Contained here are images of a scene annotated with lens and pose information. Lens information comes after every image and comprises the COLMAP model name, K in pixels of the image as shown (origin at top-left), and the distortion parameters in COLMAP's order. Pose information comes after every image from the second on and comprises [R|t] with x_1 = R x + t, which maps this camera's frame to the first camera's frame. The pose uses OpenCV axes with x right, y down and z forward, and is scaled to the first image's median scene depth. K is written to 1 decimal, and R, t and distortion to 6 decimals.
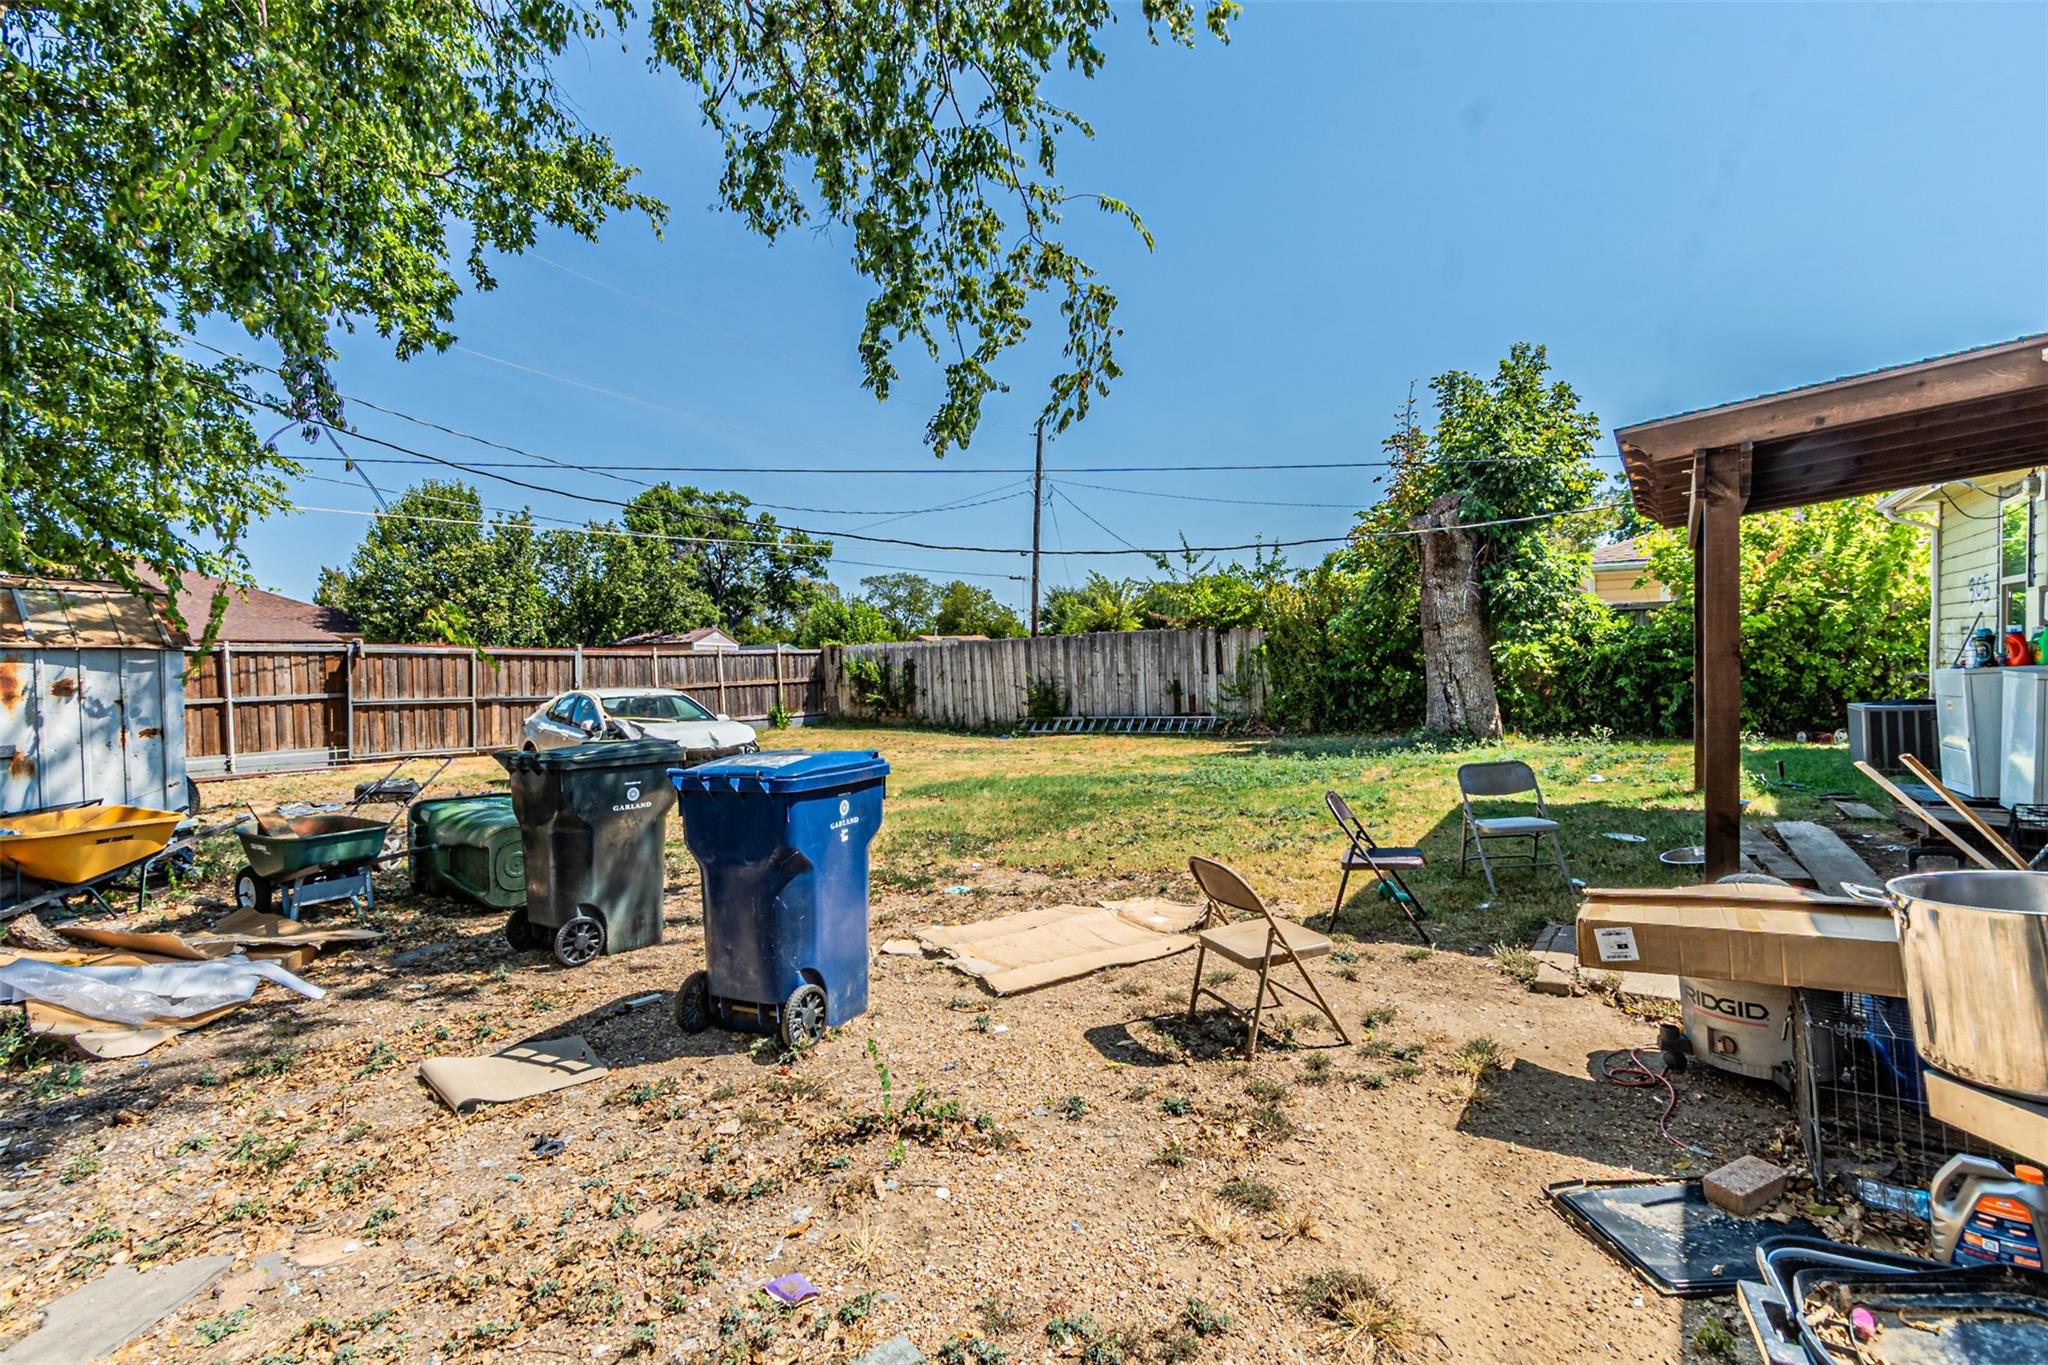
lens RADIAL K [[901.8, 0, 1029.7], [0, 901.8, 695.8], [0, 0, 1]] dist [0.011203, -0.002172]
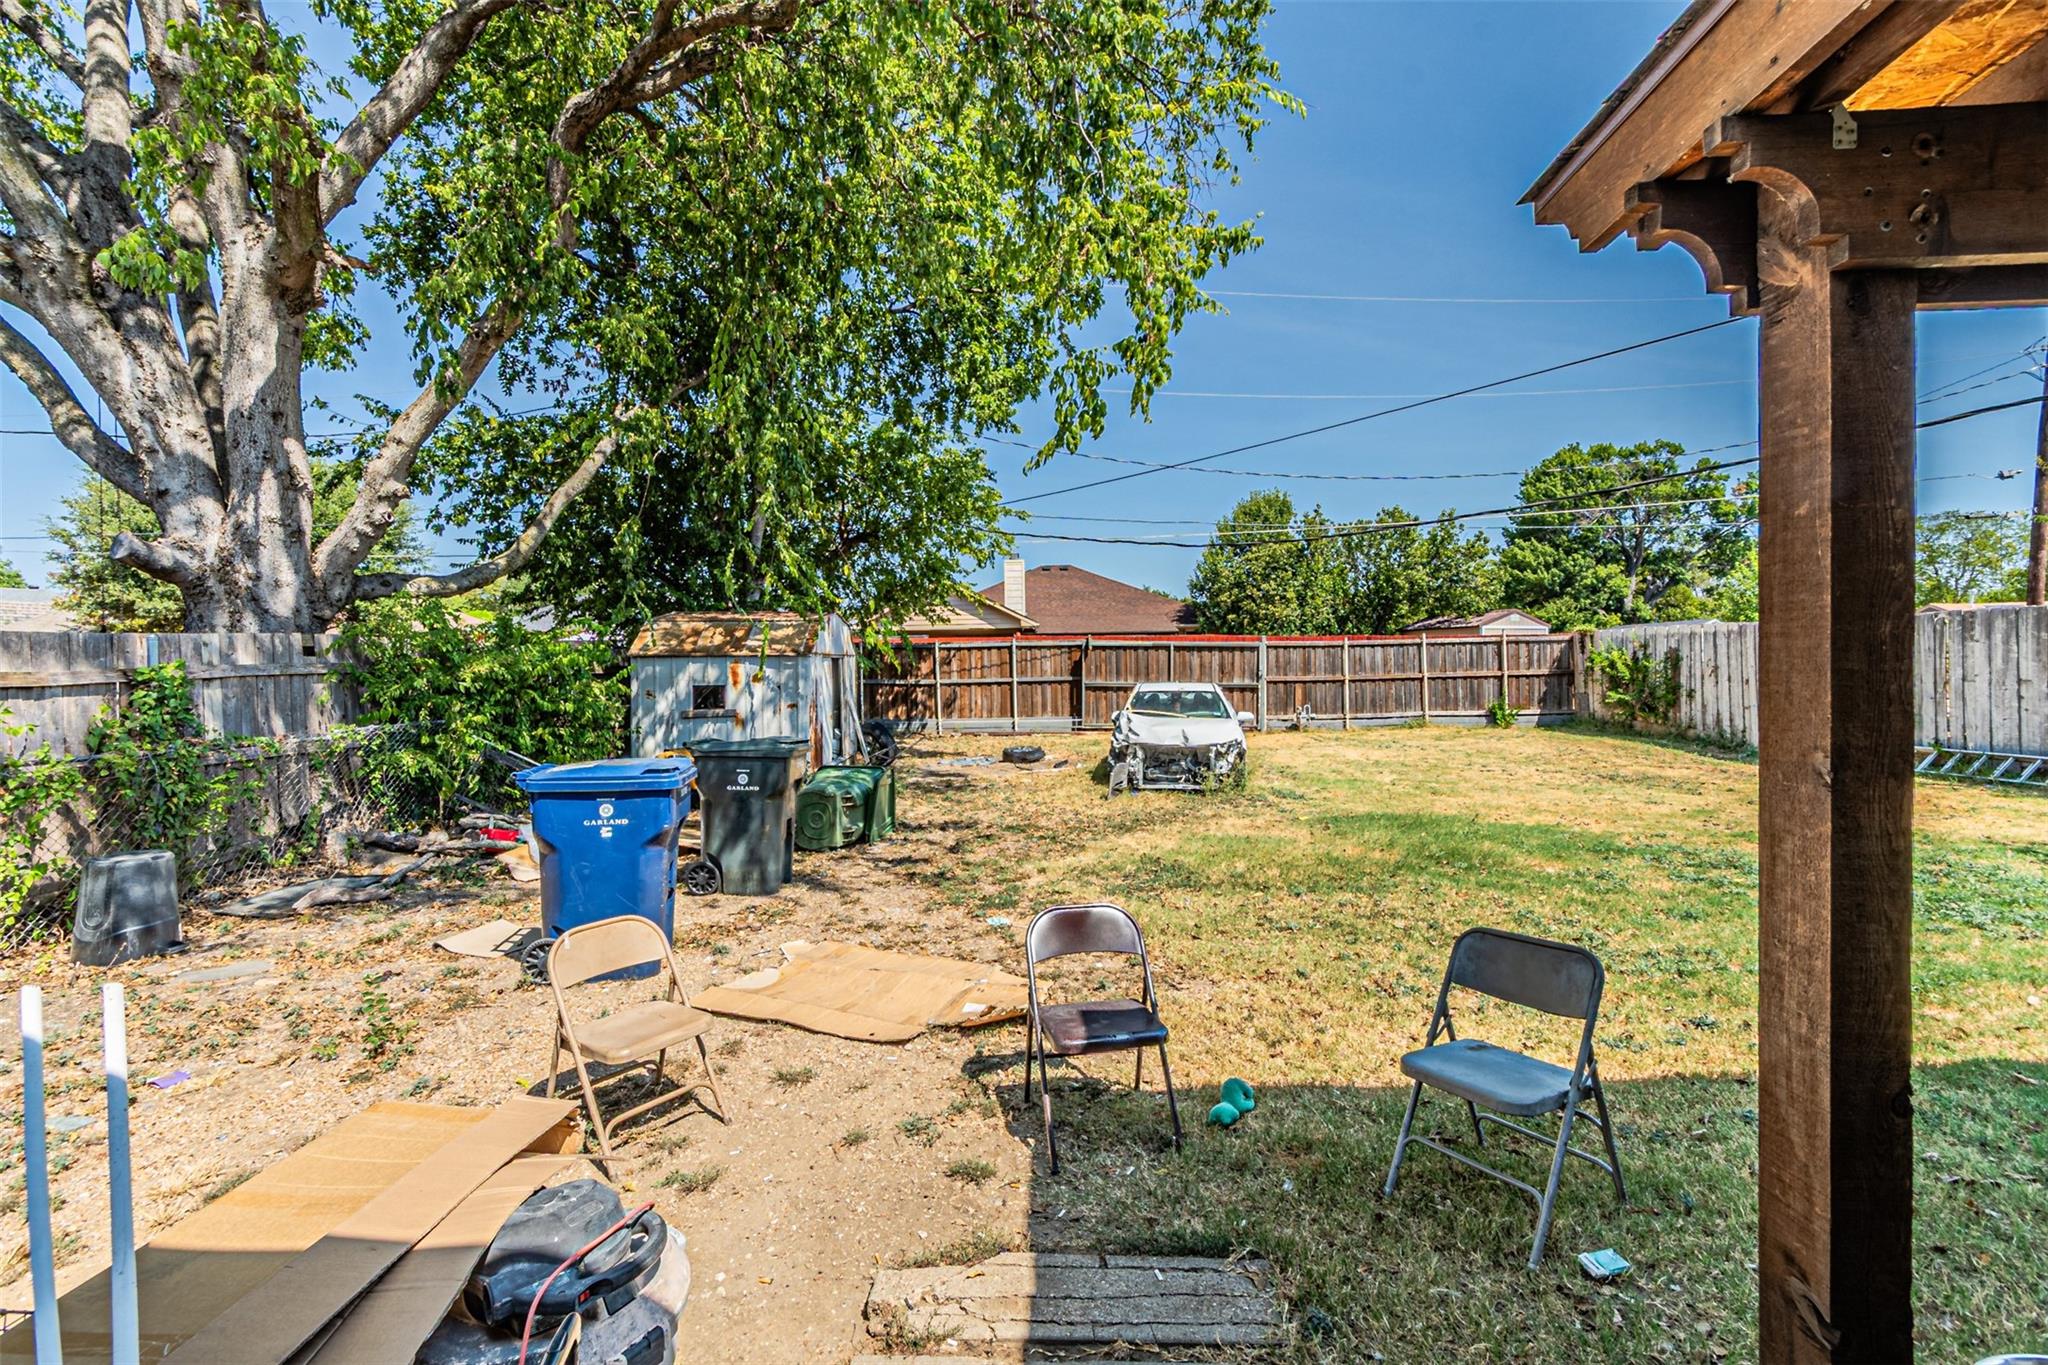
lens RADIAL K [[901.8, 0, 1017.8], [0, 901.8, 678.2], [0, 0, 1]] dist [0.011203, -0.002172]
pose [[0.561640, 0.031881, -0.826767, 0.245288], [-0.027264, 0.999428, 0.020018, -0.021422], [0.826932, 0.011298, 0.562188, 0.162745]]
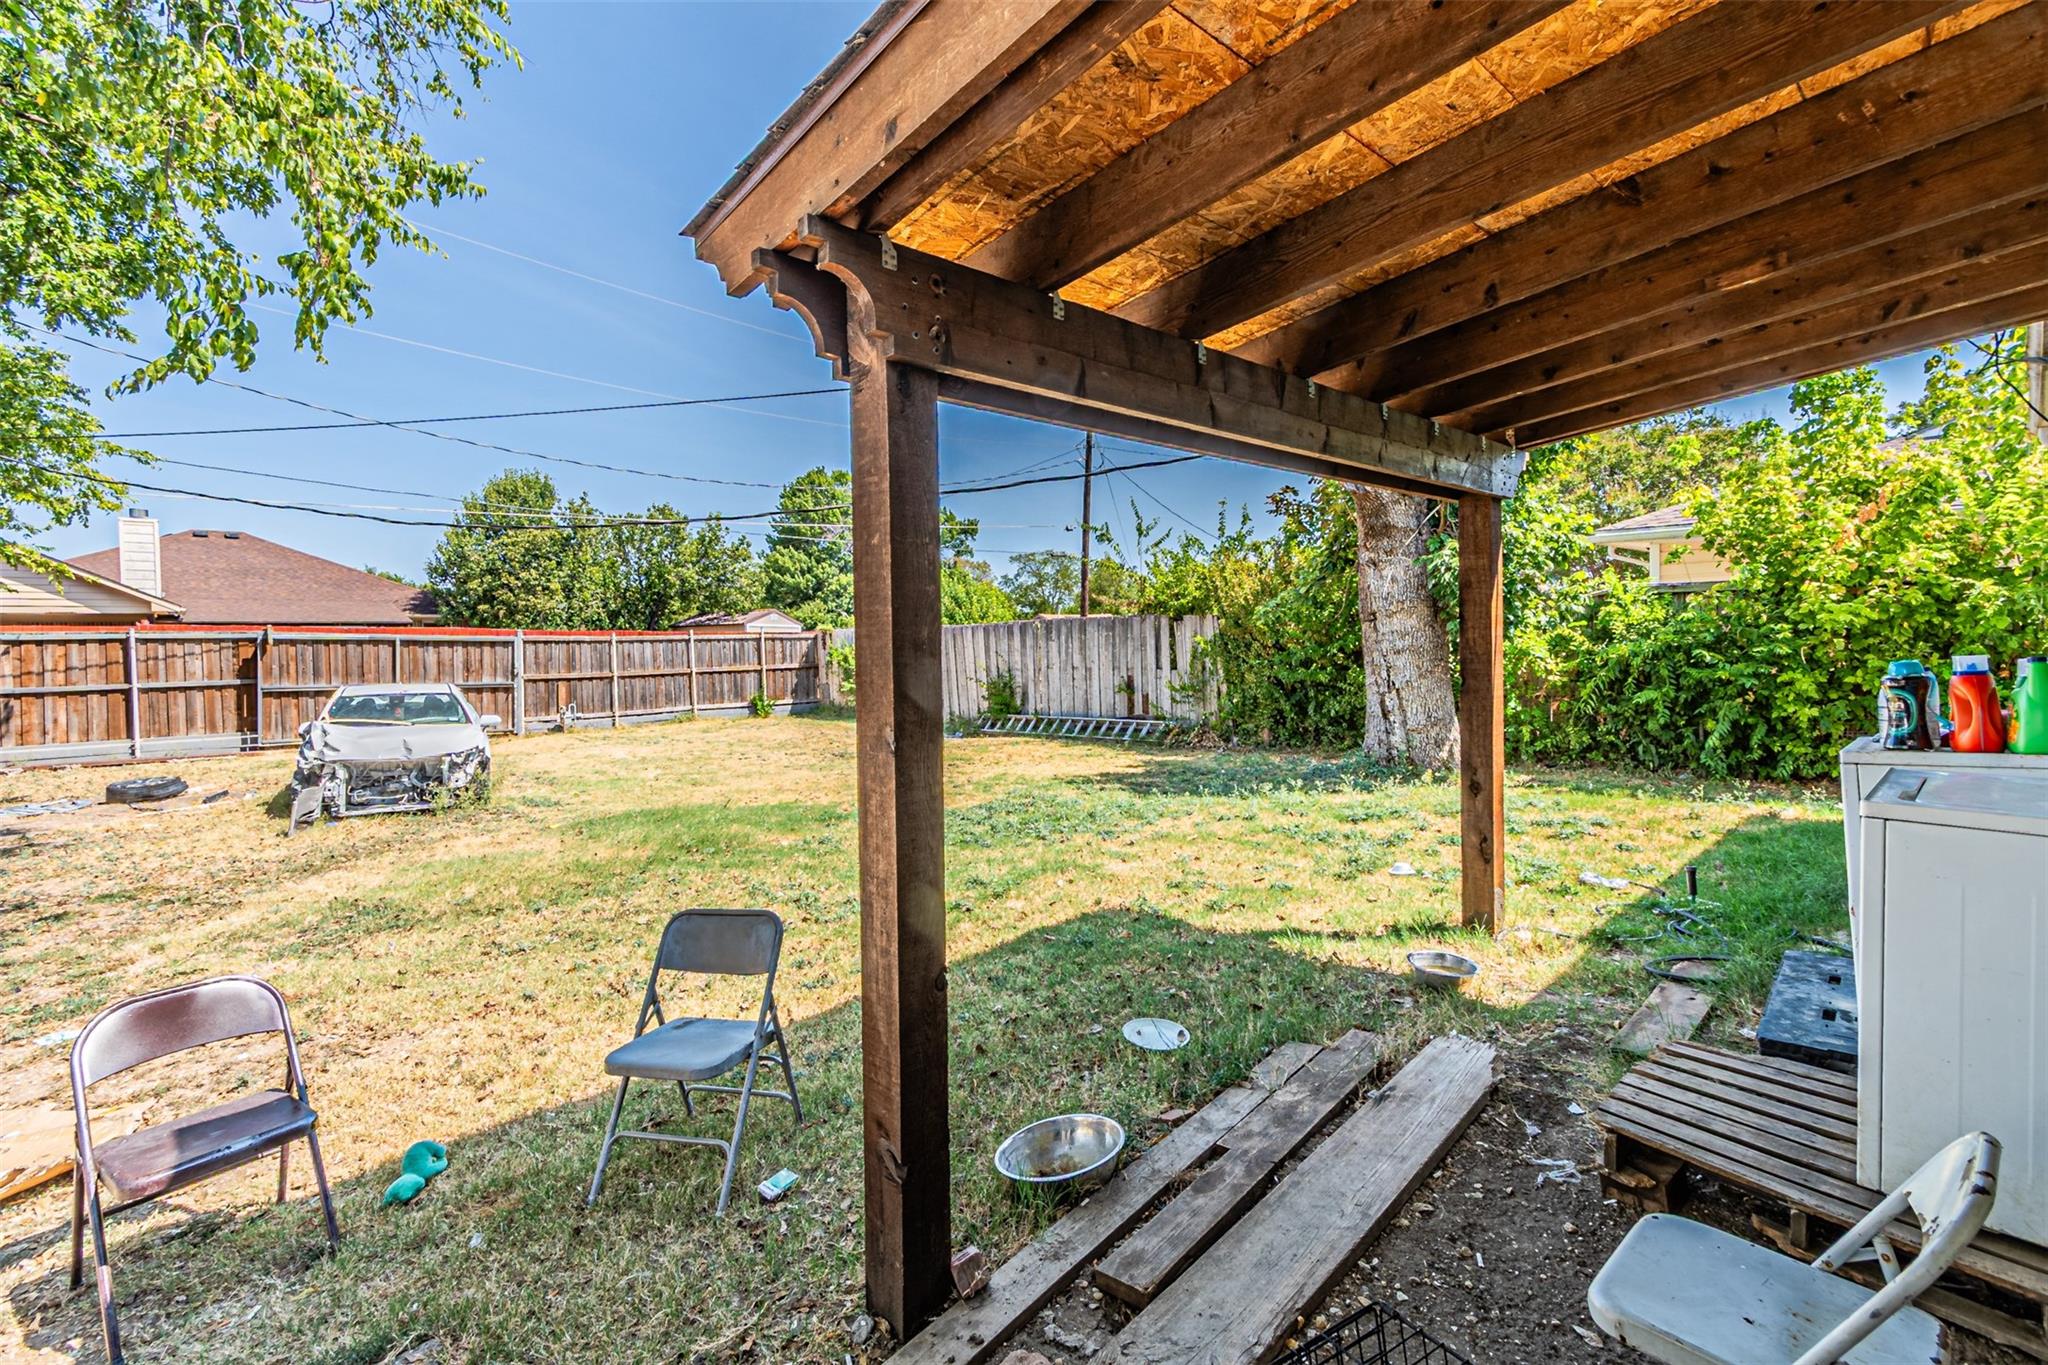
lens RADIAL K [[901.8, 0, 1020.8], [0, 901.8, 664.9], [0, 0, 1]] dist [0.011203, -0.002172]
pose [[0.977888, 0.012747, -0.208738, 0.252782], [-0.014439, 0.999874, -0.006581, -0.021772], [0.208628, 0.009450, 0.977949, 0.166796]]
